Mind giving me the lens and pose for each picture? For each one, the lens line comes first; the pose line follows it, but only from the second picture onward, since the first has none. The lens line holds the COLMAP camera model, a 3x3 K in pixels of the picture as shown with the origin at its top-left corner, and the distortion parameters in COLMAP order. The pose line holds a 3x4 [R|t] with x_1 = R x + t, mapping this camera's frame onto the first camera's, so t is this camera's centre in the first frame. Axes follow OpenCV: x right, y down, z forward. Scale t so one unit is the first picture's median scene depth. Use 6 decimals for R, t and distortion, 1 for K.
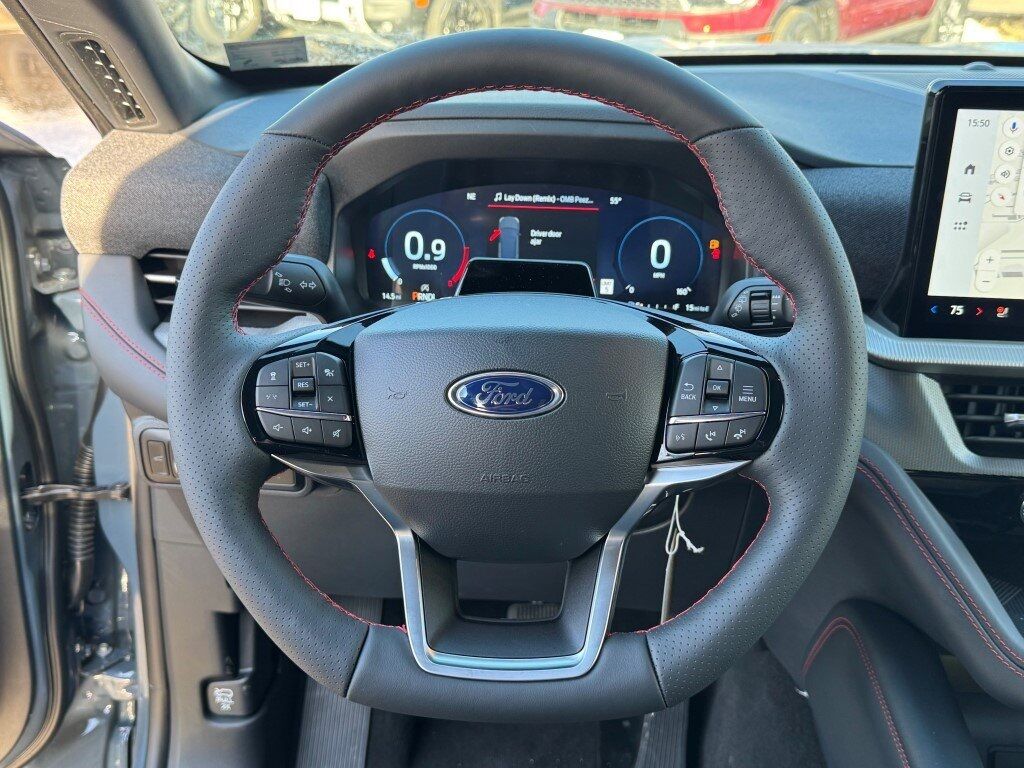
lens RADIAL K [[1026.9, 0, 512.0], [0, 1026.9, 384.0], [0, 0, 1]] dist [0.193627, -0.492641]
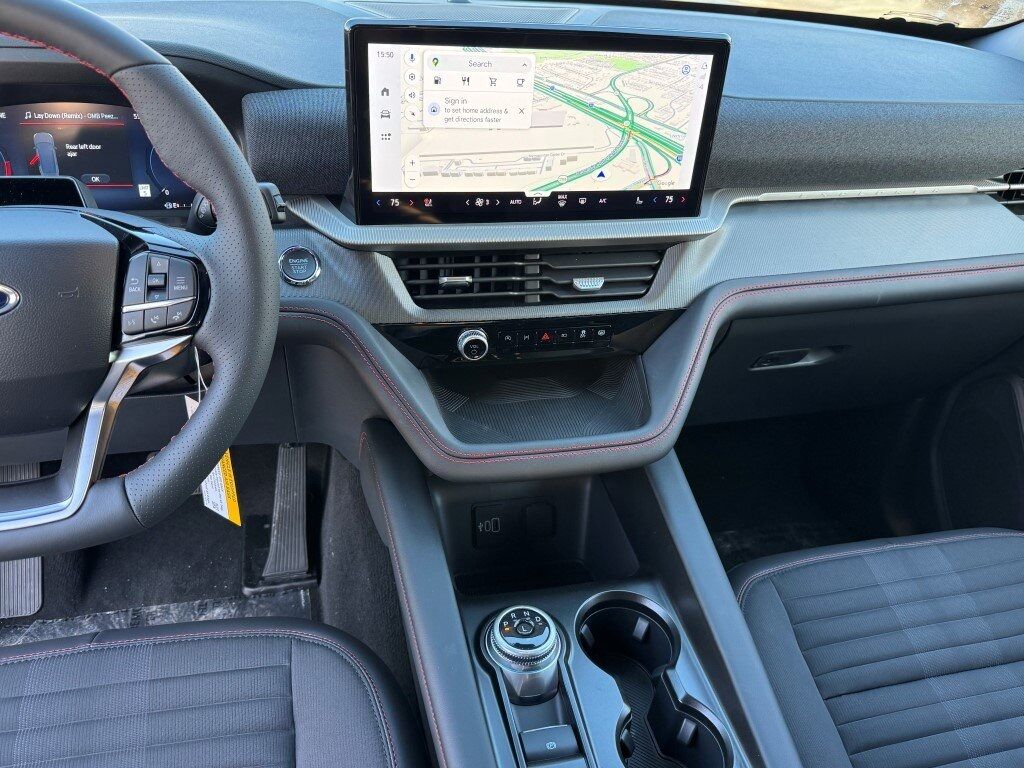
lens RADIAL K [[813.6, 0, 512.0], [0, 813.6, 384.0], [0, 0, 1]] dist [0.176009, -0.410732]
pose [[0.950780, -0.115860, 0.287391, 0.270746], [0.067985, 0.982867, 0.171319, -0.013737], [-0.302316, -0.143348, 0.942367, -0.083074]]
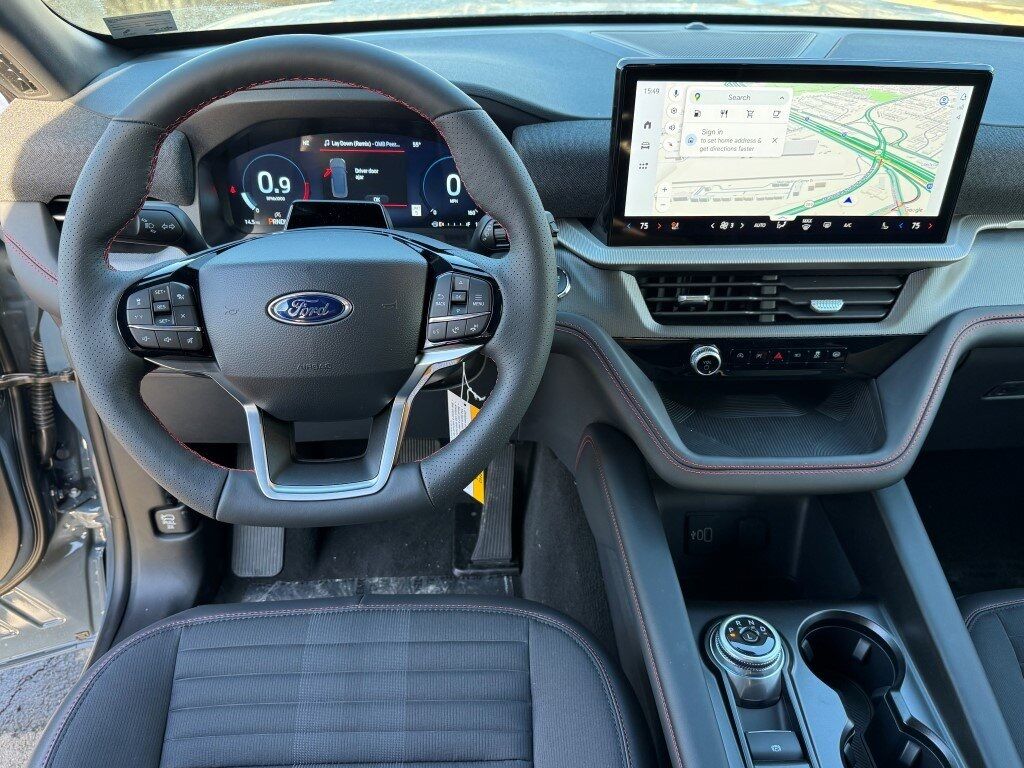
lens RADIAL K [[813.6, 0, 512.0], [0, 813.6, 384.0], [0, 0, 1]] dist [0.176009, -0.410732]
pose [[0.993134, -0.059328, 0.100818, 0.132762], [0.043022, 0.986688, 0.156832, -0.046339], [-0.108780, -0.151418, 0.982466, -0.144847]]
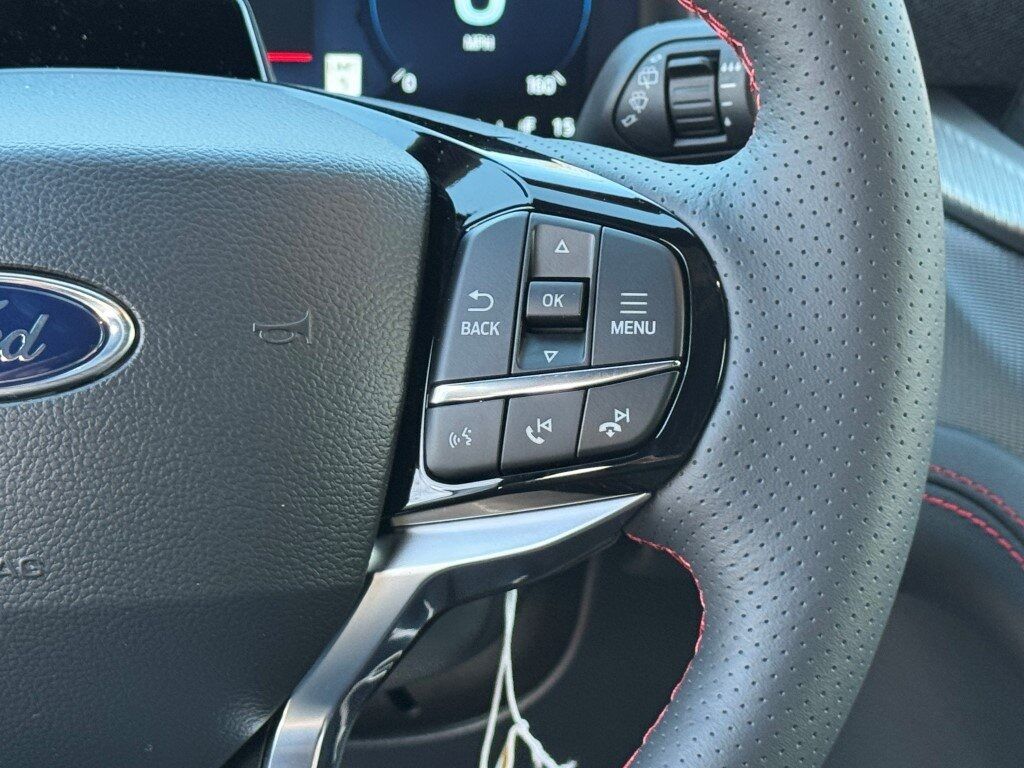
lens RADIAL K [[2637.8, 0, 512.0], [0, 2637.8, 384.0], [0, 0, 1]] dist [0.070130, 1.282301]
pose [[0.995094, -0.029658, 0.094381, 0.083157], [0.030164, 0.999537, -0.003934, 0.032490], [-0.094220, 0.006761, 0.995528, 0.057301]]
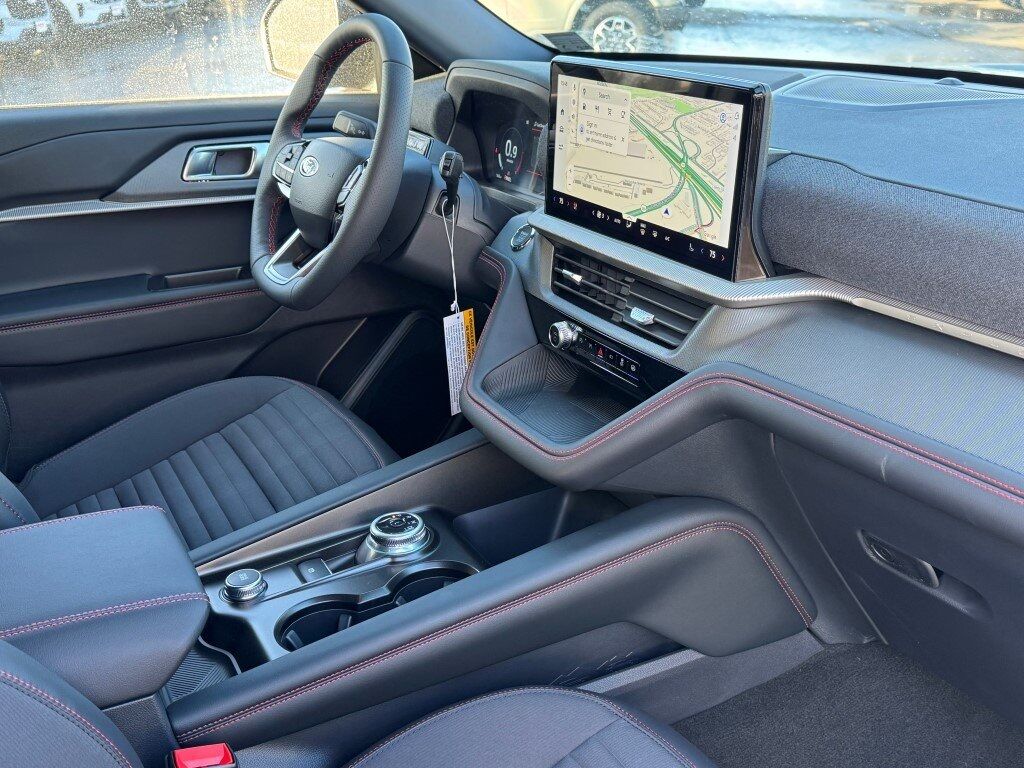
lens RADIAL K [[1076.0, 0, 512.0], [0, 1076.0, 384.0], [0, 0, 1]] dist [0.139348, 0.000882]
pose [[0.541949, 0.292750, -0.787774, 2.066564], [-0.328454, 0.936596, 0.122094, 0.020194], [0.773569, 0.192579, 0.603742, -0.038284]]
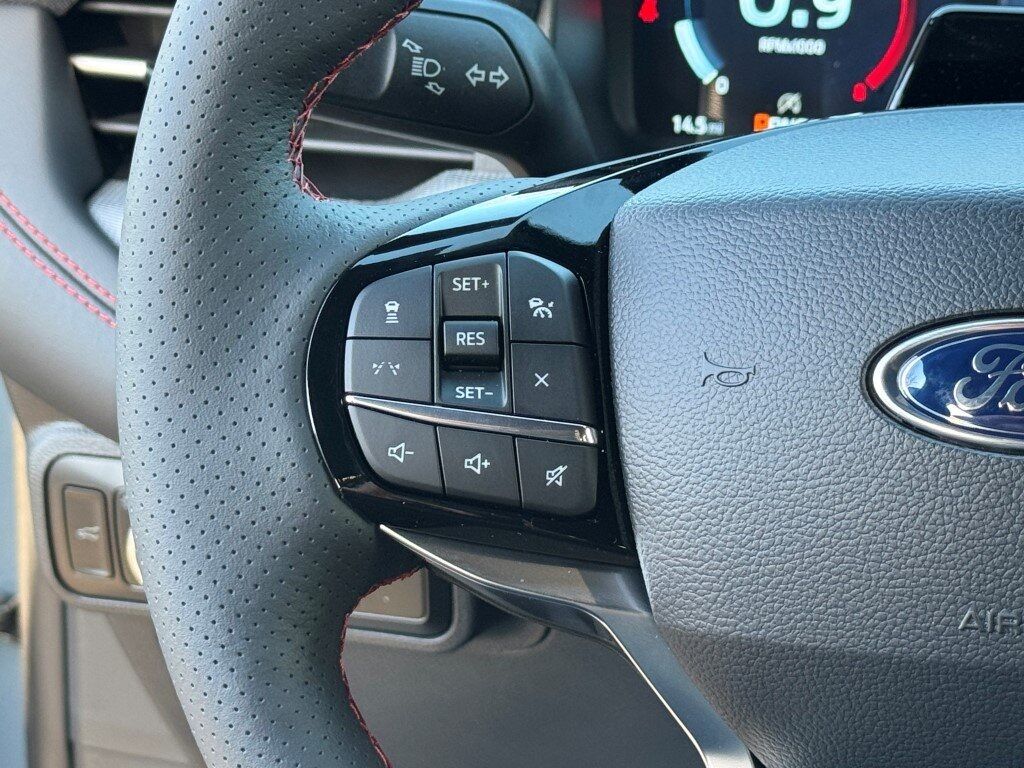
lens RADIAL K [[2637.8, 0, 512.0], [0, 2637.8, 384.0], [0, 0, 1]] dist [0.070130, 1.282301]
pose [[0.985024, 0.034882, -0.168854, -0.027402], [-0.035494, 0.999370, -0.000604, 0.015121], [0.168726, 0.006588, 0.985641, 0.079192]]
